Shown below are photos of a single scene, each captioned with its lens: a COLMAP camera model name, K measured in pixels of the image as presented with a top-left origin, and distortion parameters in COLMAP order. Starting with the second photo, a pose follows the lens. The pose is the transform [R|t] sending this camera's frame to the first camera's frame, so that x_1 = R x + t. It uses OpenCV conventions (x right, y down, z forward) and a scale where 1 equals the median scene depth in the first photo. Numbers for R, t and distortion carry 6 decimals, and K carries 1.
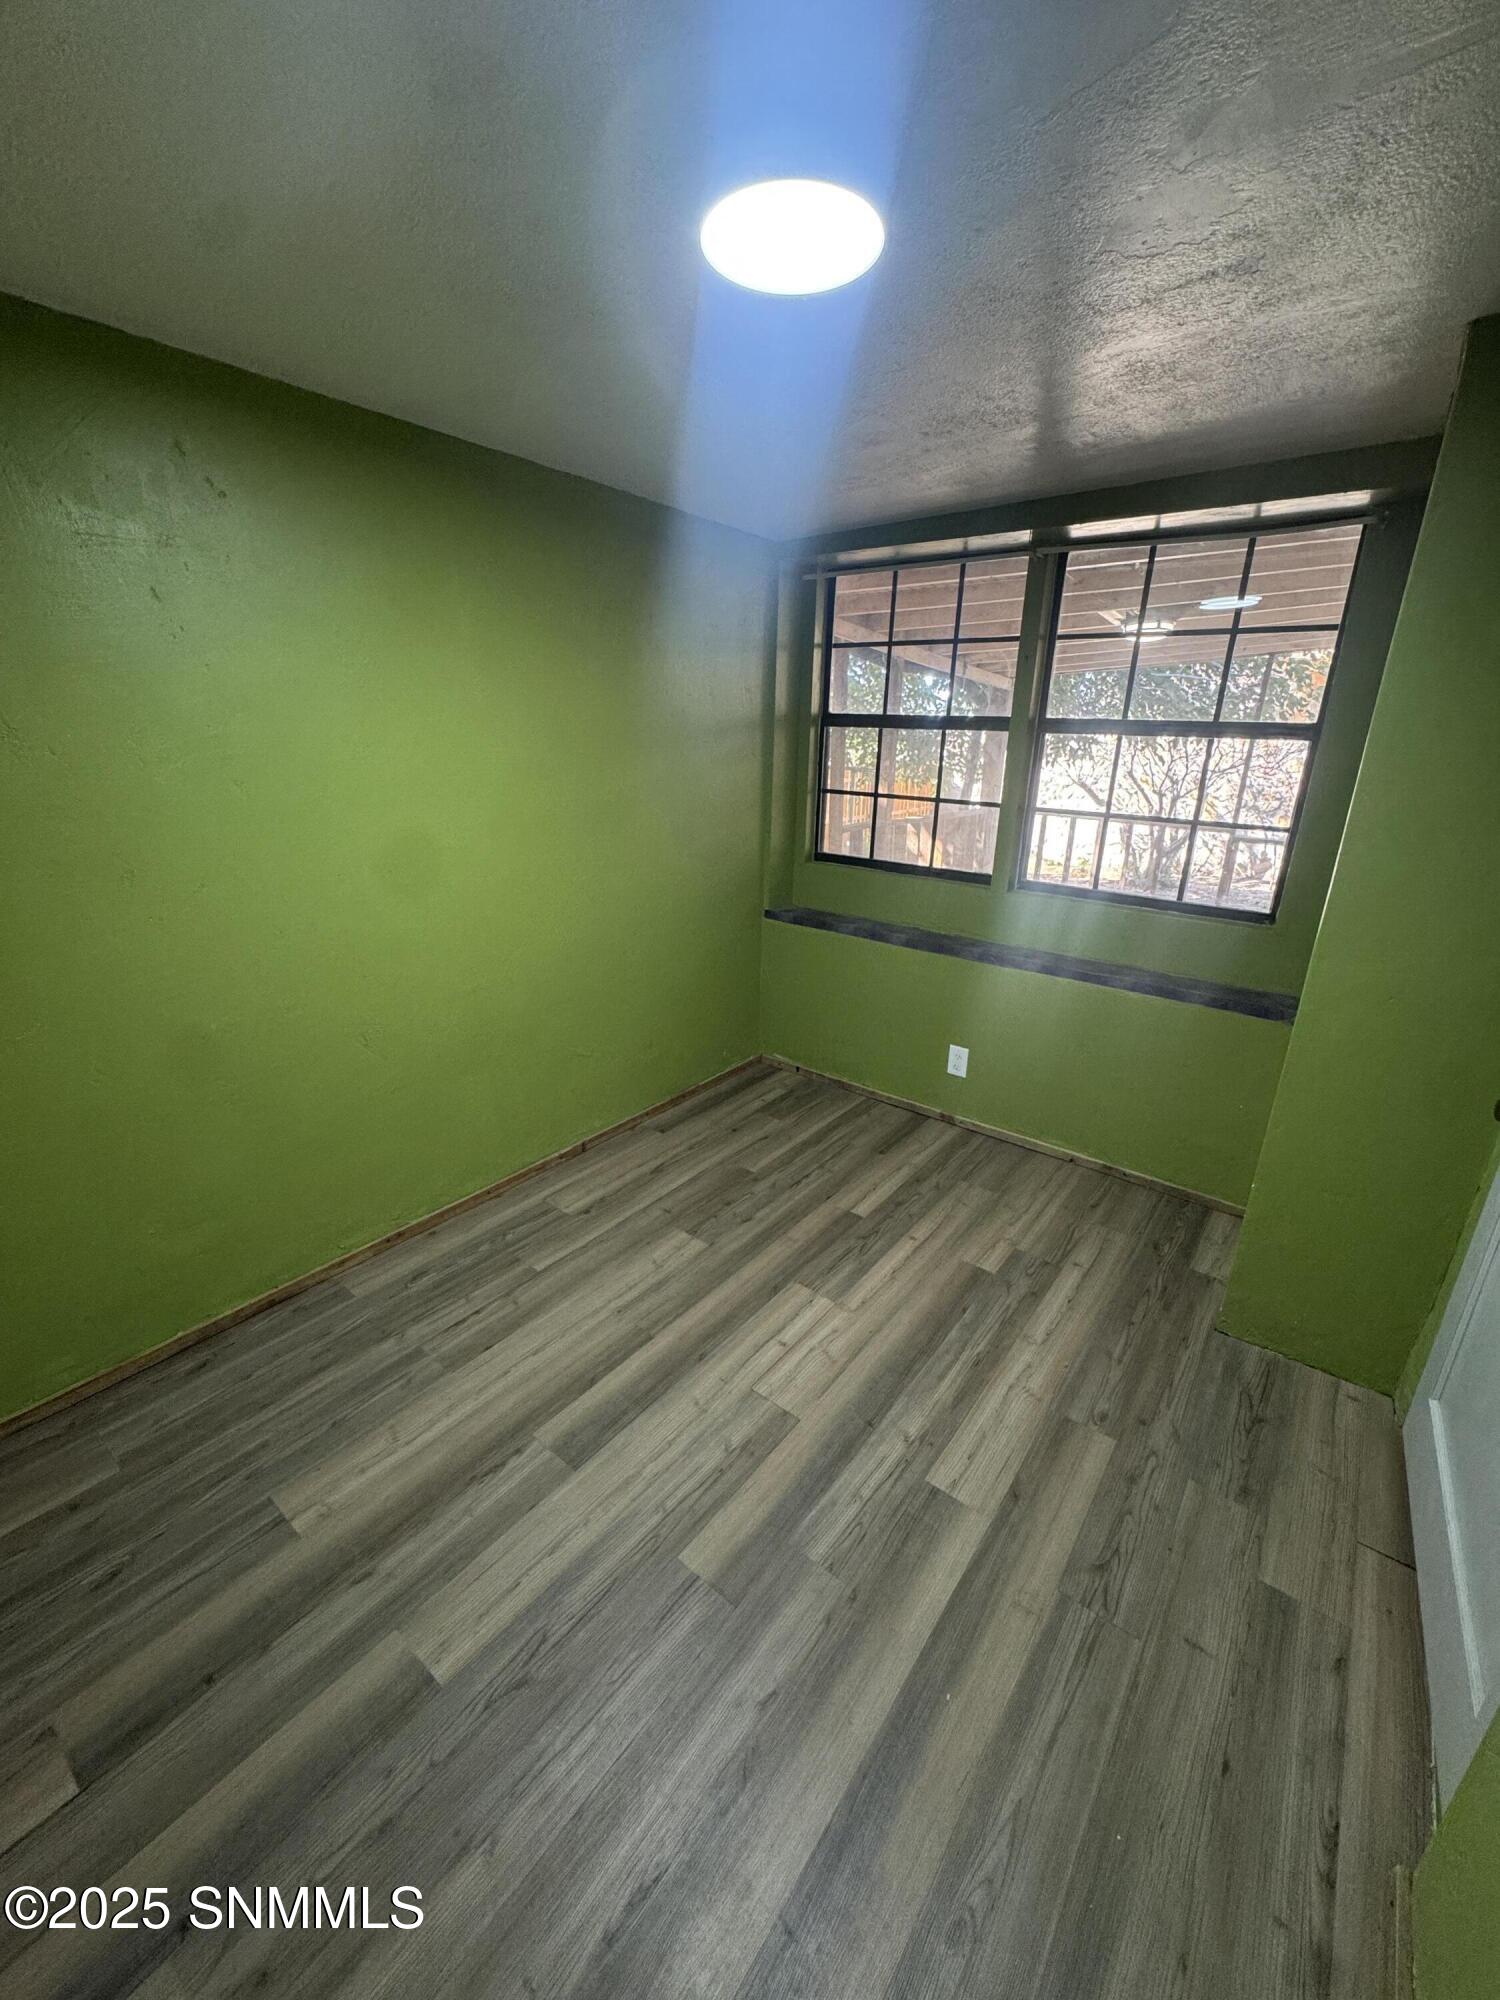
lens RADIAL K [[798.1, 0, 751.7], [0, 798.1, 998.7], [0, 0, 1]] dist [-0.004577, -0.000324]
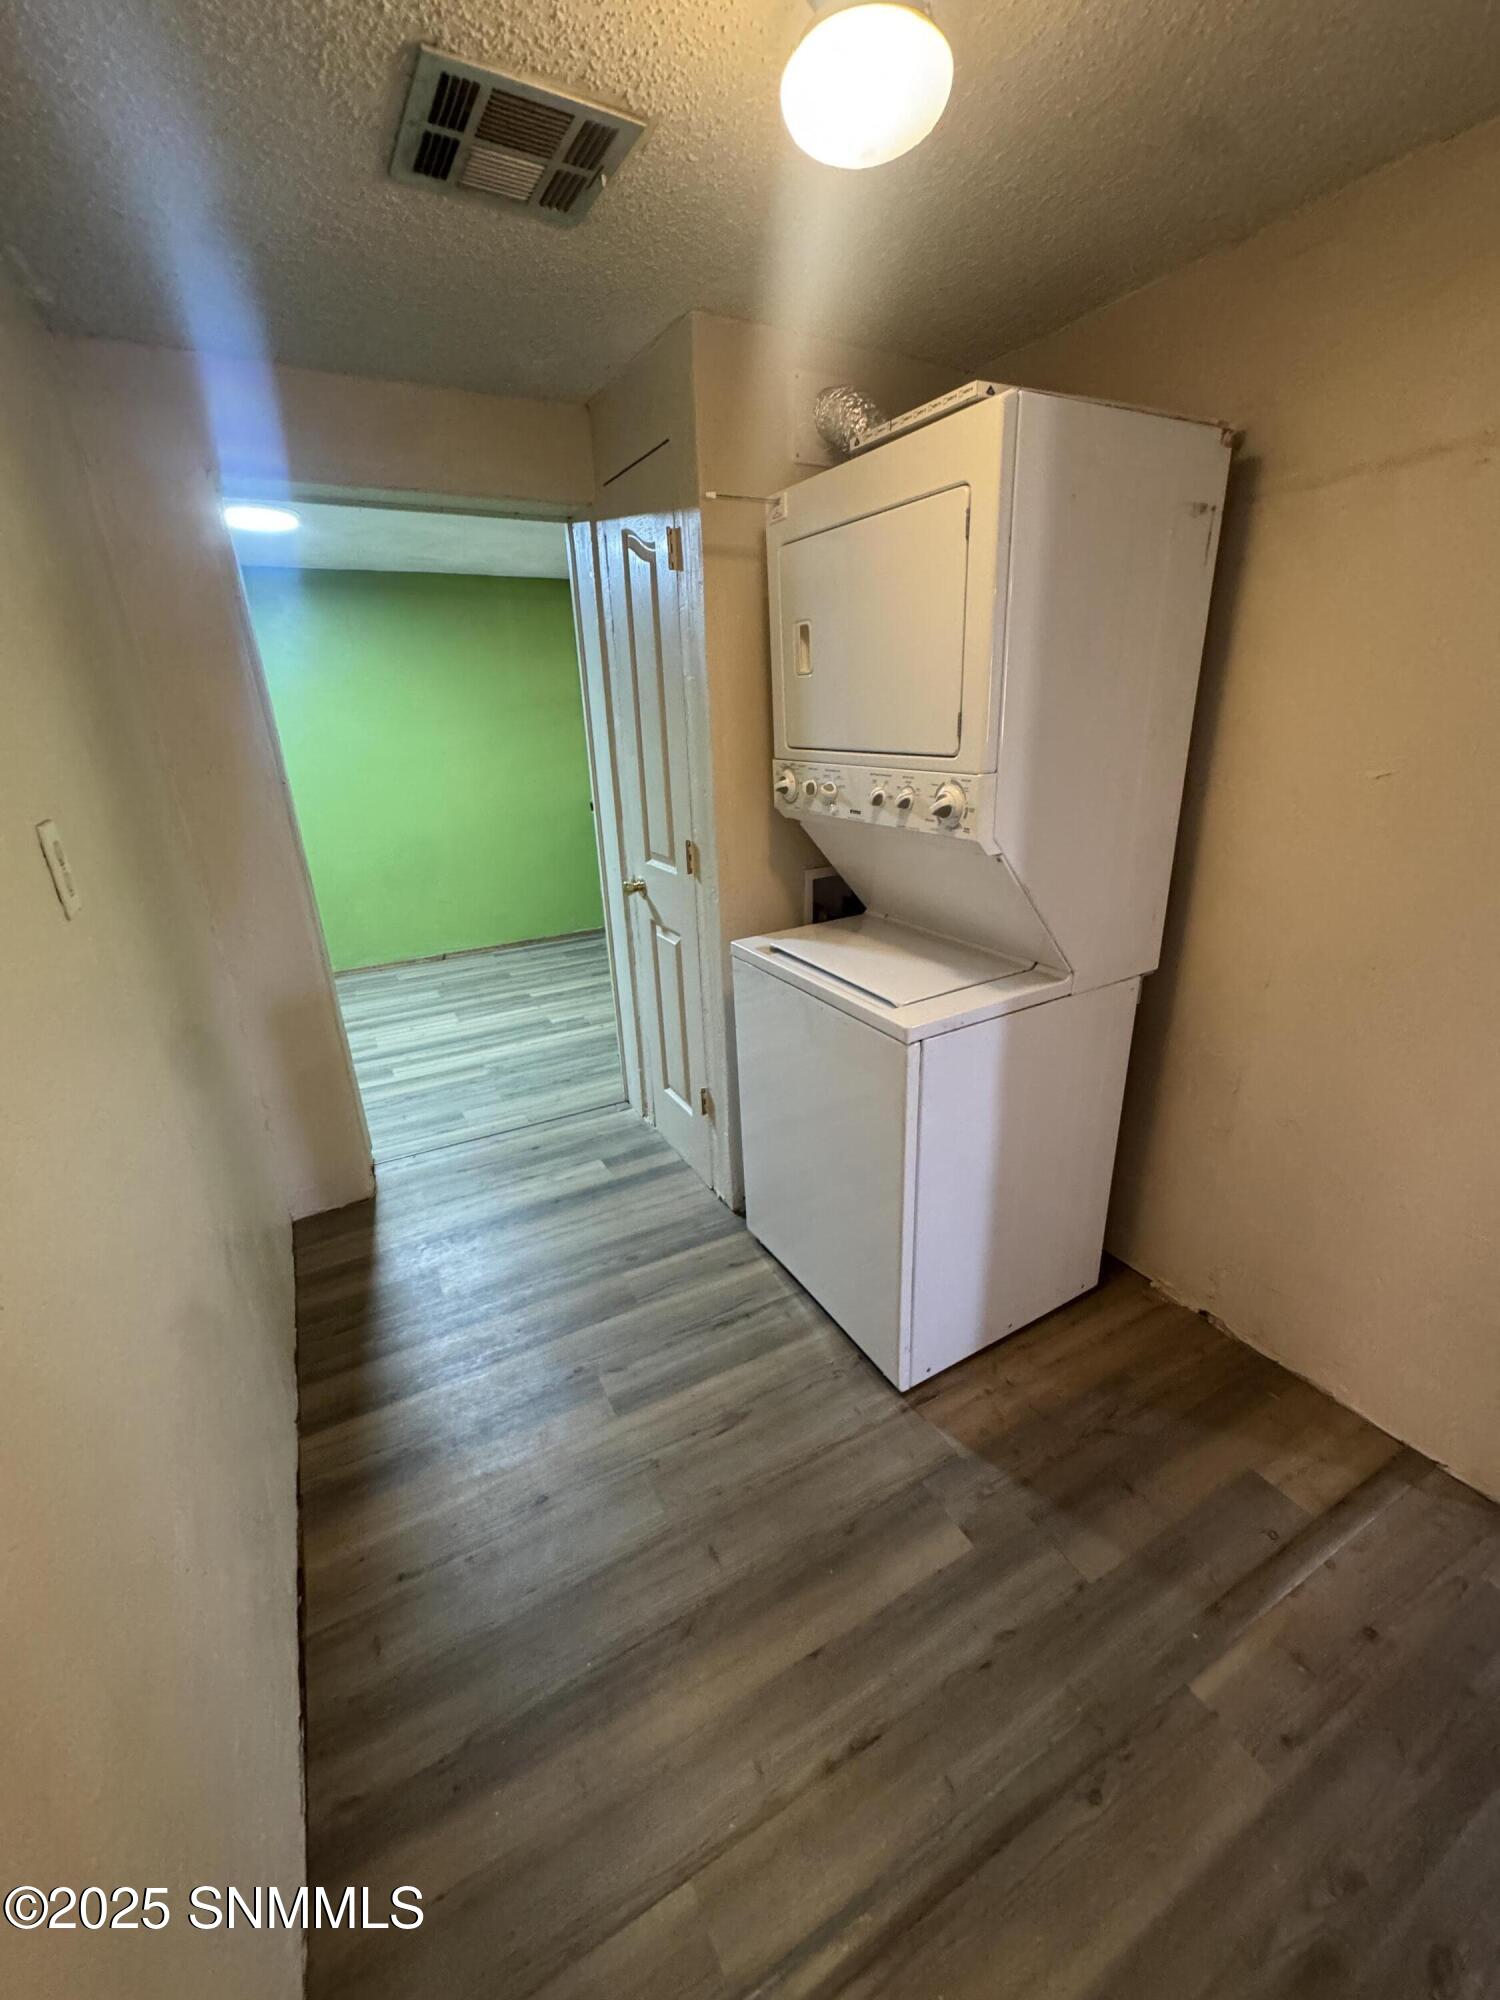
lens RADIAL K [[798.1, 0, 751.7], [0, 798.1, 998.7], [0, 0, 1]] dist [-0.004577, -0.000324]
pose [[0.916251, 0.092996, -0.389661, 1.251919], [-0.082498, 0.995636, 0.043631, 0.175534], [0.392018, -0.007831, 0.919924, -0.351305]]
